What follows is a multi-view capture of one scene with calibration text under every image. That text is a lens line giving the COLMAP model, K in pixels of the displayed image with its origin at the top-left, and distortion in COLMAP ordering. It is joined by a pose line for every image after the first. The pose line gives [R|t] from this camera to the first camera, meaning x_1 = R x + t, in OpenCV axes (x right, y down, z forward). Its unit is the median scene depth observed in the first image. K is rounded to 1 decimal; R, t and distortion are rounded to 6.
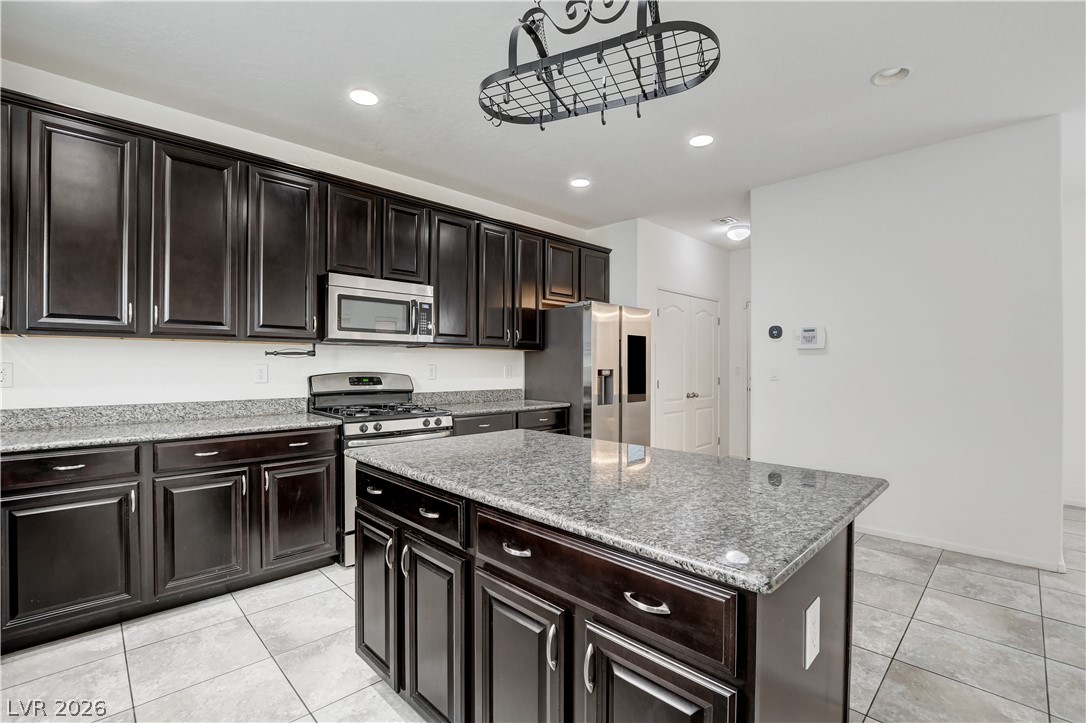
lens RADIAL K [[495.3, 0, 549.1], [0, 495.3, 363.8], [0, 0, 1]] dist [-0.004295, -0.000758]
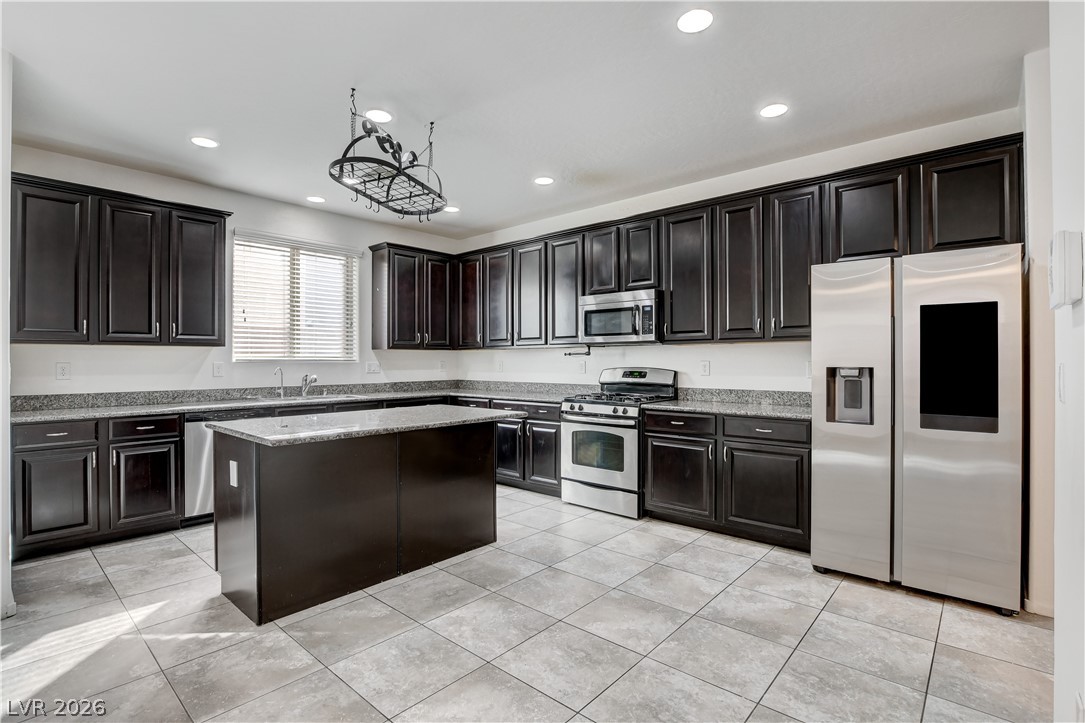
lens RADIAL K [[514.7, 0, 538.5], [0, 514.7, 360.1], [0, 0, 1]] dist [-0.026452, 0.002965]
pose [[0.064356, -0.009449, -0.997882, 0.919448], [-0.000645, 0.999955, -0.009511, 0.011250], [0.997927, 0.001256, 0.064347, 0.705907]]
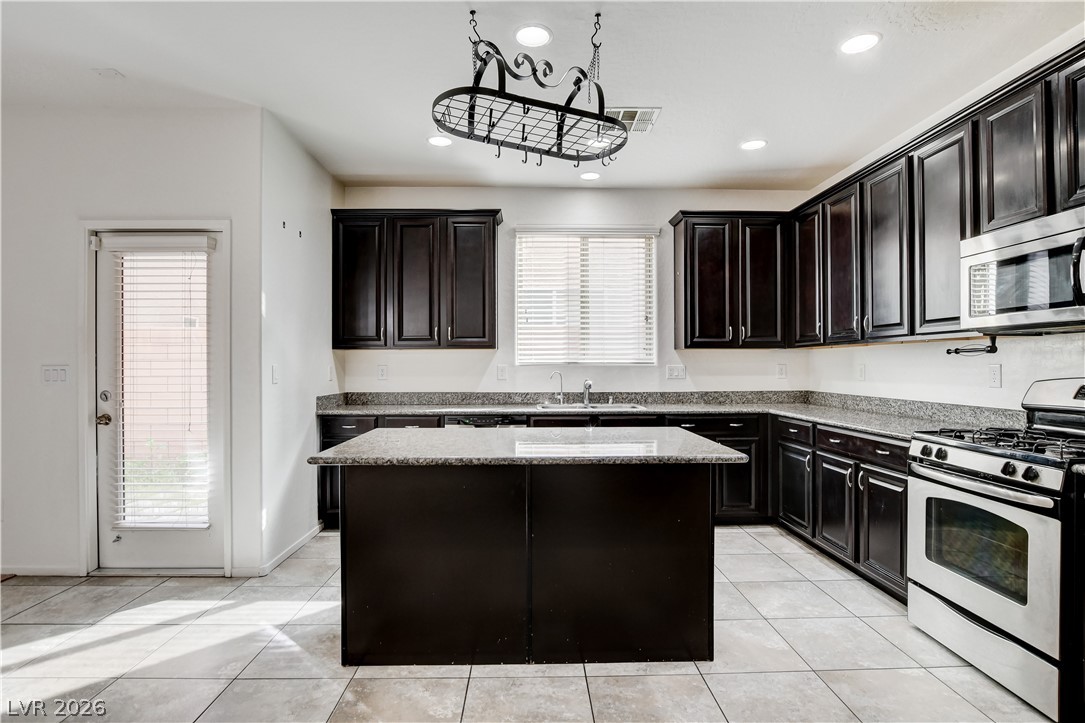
lens RADIAL K [[554.4, 0, 543.1], [0, 554.4, 362.8], [0, 0, 1]] dist [-0.026912, 0.001734]
pose [[-0.682358, -0.009307, -0.730959, 0.525307], [-0.006520, 0.999957, -0.006645, 0.008127], [0.730989, 0.000232, -0.682389, 0.987436]]
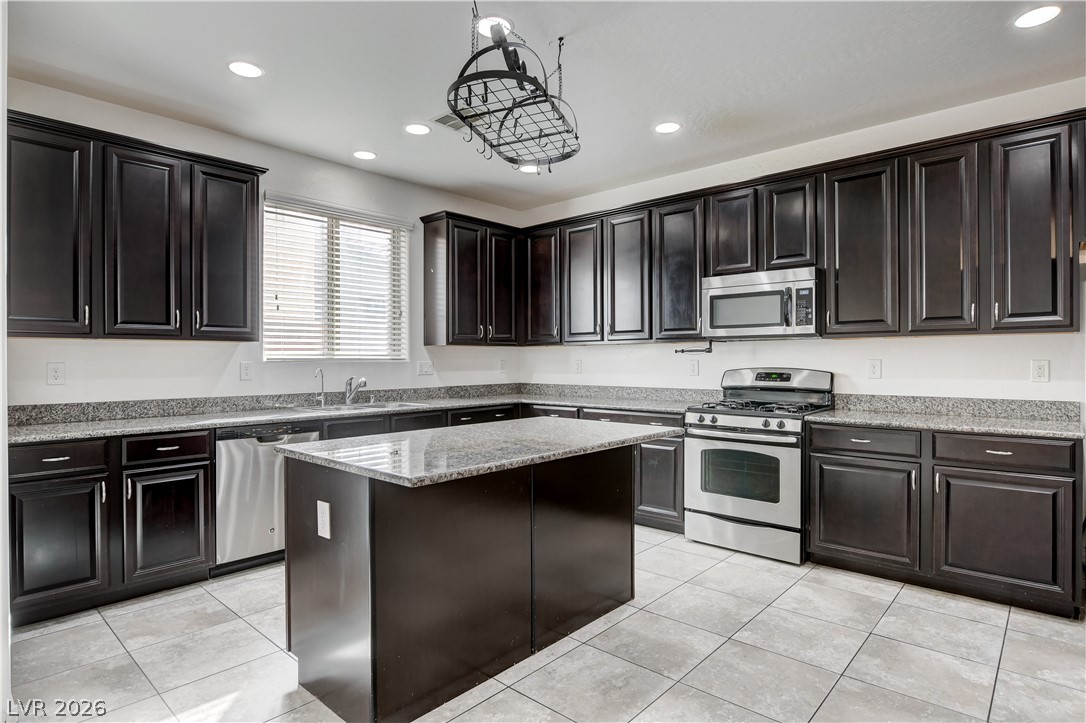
lens RADIAL K [[577.6, 0, 536.2], [0, 577.6, 361.9], [0, 0, 1]] dist [-0.019094, 0.002132]
pose [[0.053466, -0.004226, -0.998561, 0.752419], [-0.000080, 0.999991, -0.004236, 0.010121], [0.998570, 0.000306, 0.053465, 0.497335]]
